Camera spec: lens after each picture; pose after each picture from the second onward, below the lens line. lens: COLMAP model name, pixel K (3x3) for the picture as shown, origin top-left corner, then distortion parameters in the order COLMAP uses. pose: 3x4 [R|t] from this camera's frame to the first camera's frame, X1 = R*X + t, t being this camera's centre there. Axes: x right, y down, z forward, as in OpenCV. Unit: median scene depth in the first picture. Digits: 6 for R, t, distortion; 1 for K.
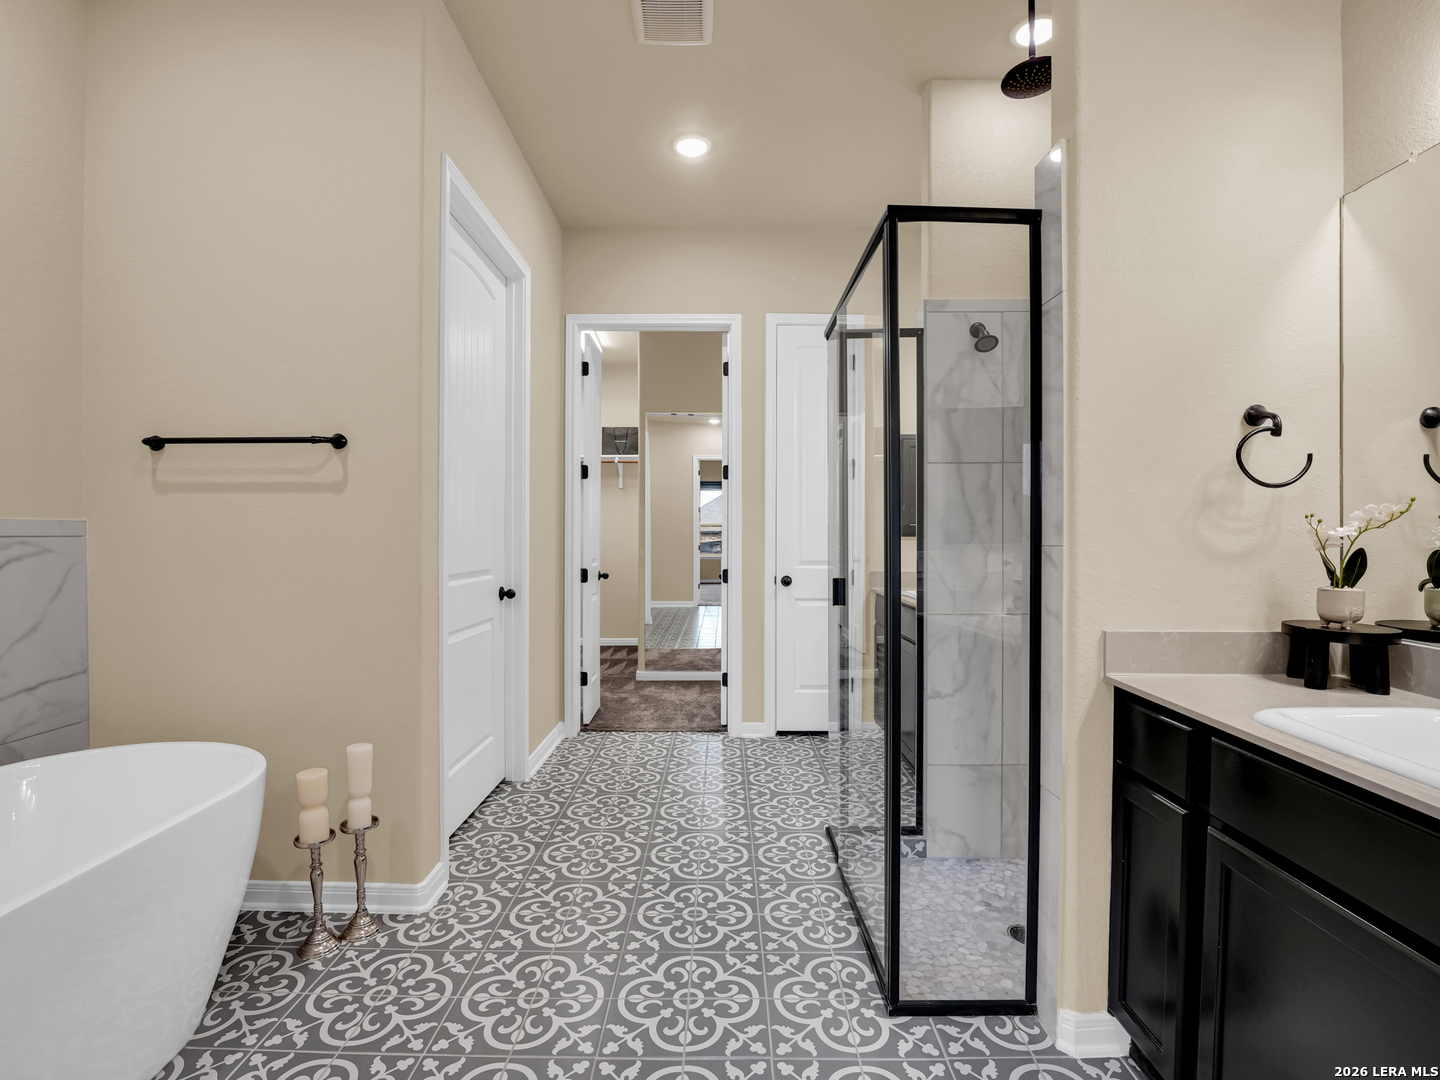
lens RADIAL K [[672.9, 0, 720.0], [0, 672.9, 540.0], [0, 0, 1]] dist [-0.022815, -0.000082]
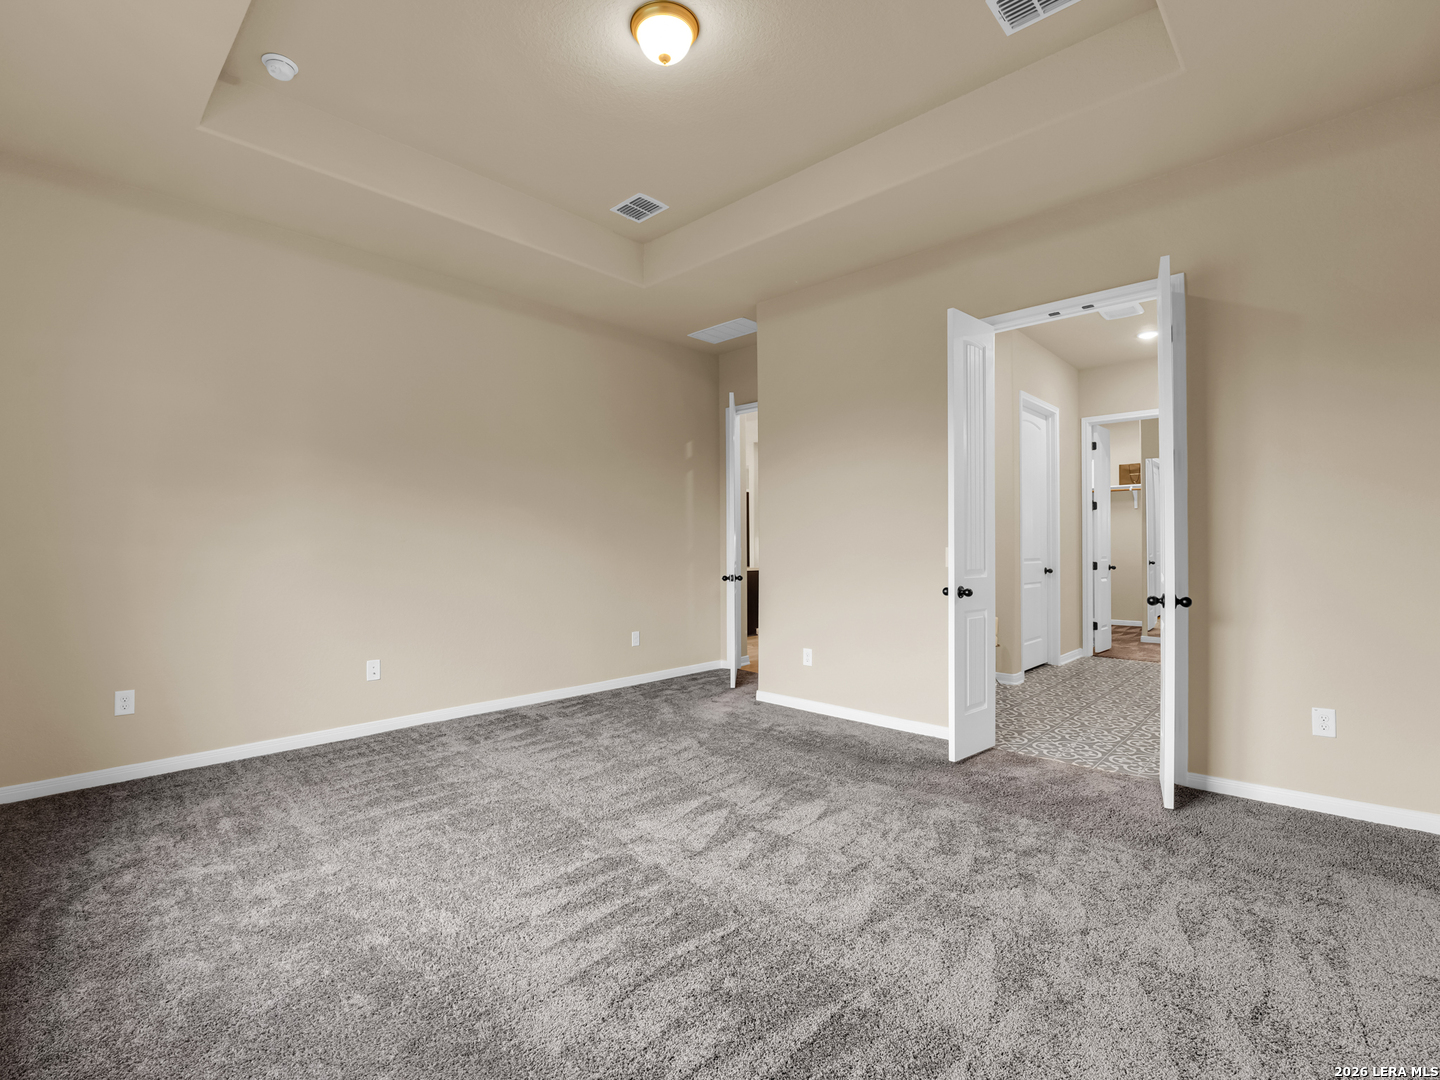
lens RADIAL K [[672.9, 0, 720.0], [0, 672.9, 540.0], [0, 0, 1]] dist [-0.022815, -0.000082]
pose [[0.730637, -0.010716, -0.682682, 0.267848], [0.004697, 0.999932, -0.010669, 0.001818], [0.682750, 0.004589, 0.730638, -0.914351]]
